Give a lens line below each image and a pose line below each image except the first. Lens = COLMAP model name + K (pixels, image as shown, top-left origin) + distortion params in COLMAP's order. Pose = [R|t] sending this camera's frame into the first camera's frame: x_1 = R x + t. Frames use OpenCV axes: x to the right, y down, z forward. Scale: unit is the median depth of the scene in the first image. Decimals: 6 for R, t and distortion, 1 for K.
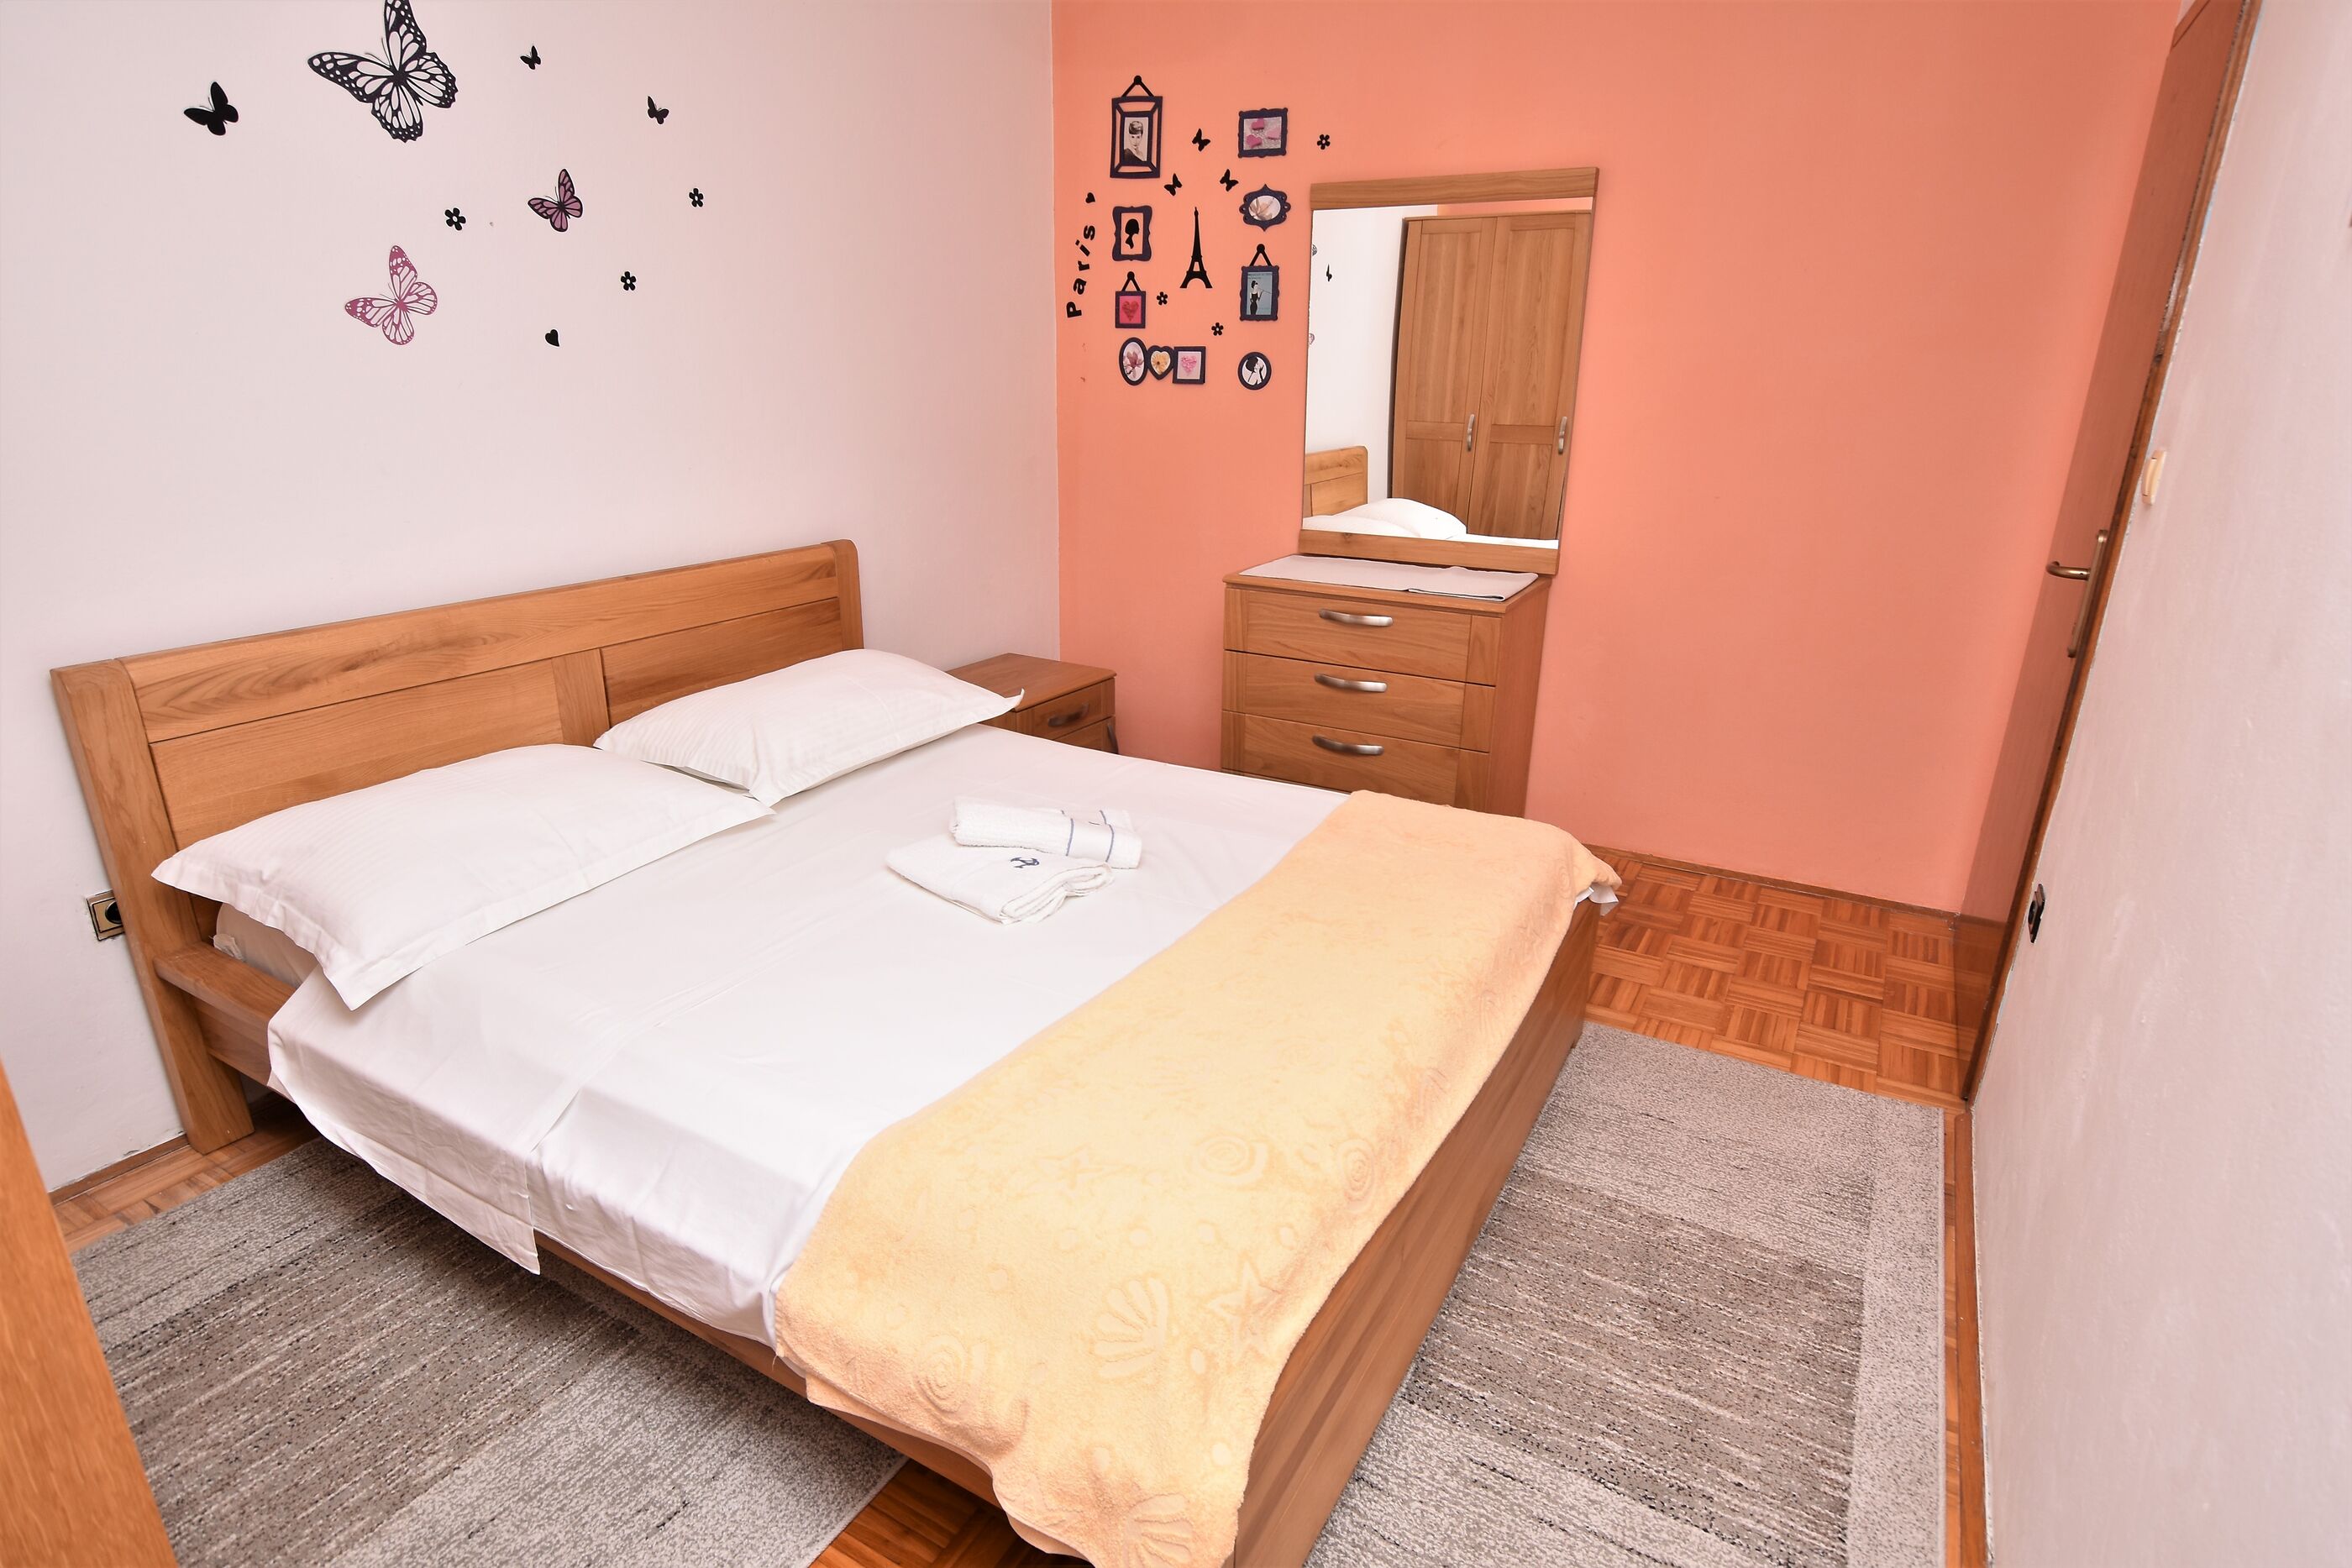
lens RADIAL K [[1256.1, 0, 1176.0], [0, 1256.1, 784.0], [0, 0, 1]] dist [-0.014918, -0.001113]
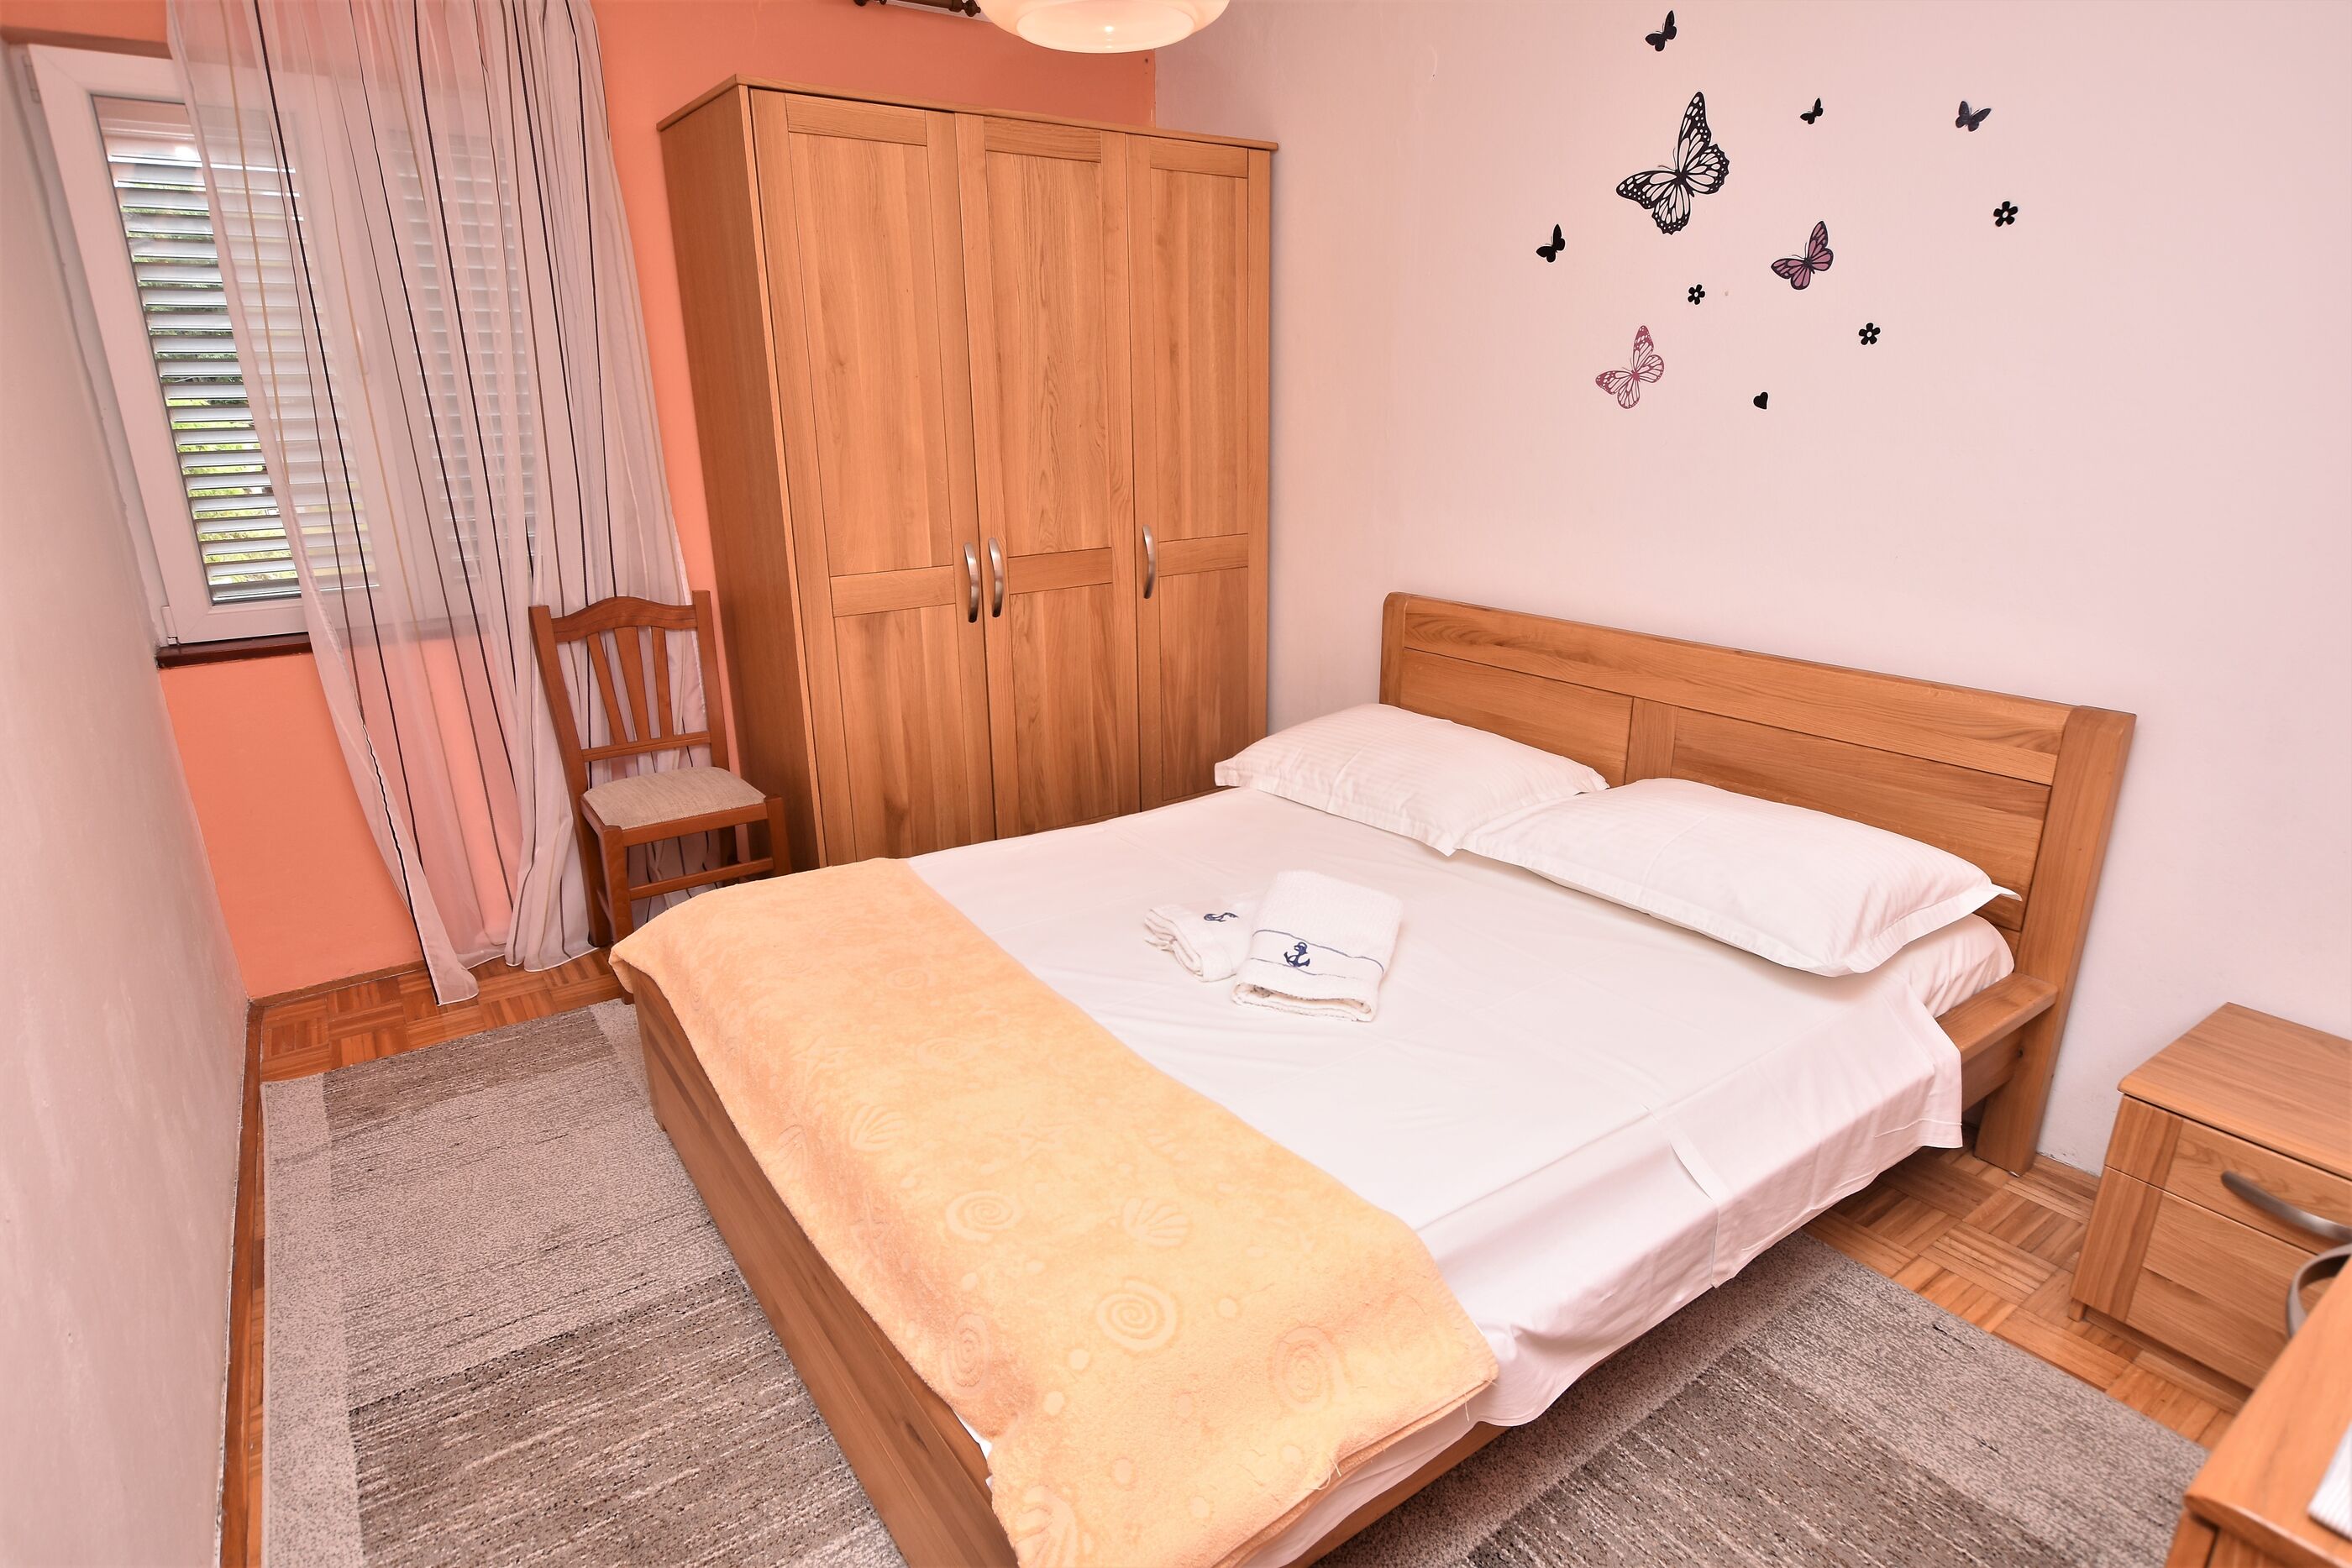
lens RADIAL K [[1256.1, 0, 1176.0], [0, 1256.1, 784.0], [0, 0, 1]] dist [-0.014918, -0.001113]
pose [[-0.432934, 0.255003, -0.864605, 0.700150], [-0.288540, 0.869485, 0.400924, -0.401578], [0.853998, 0.423047, -0.302851, 1.162814]]
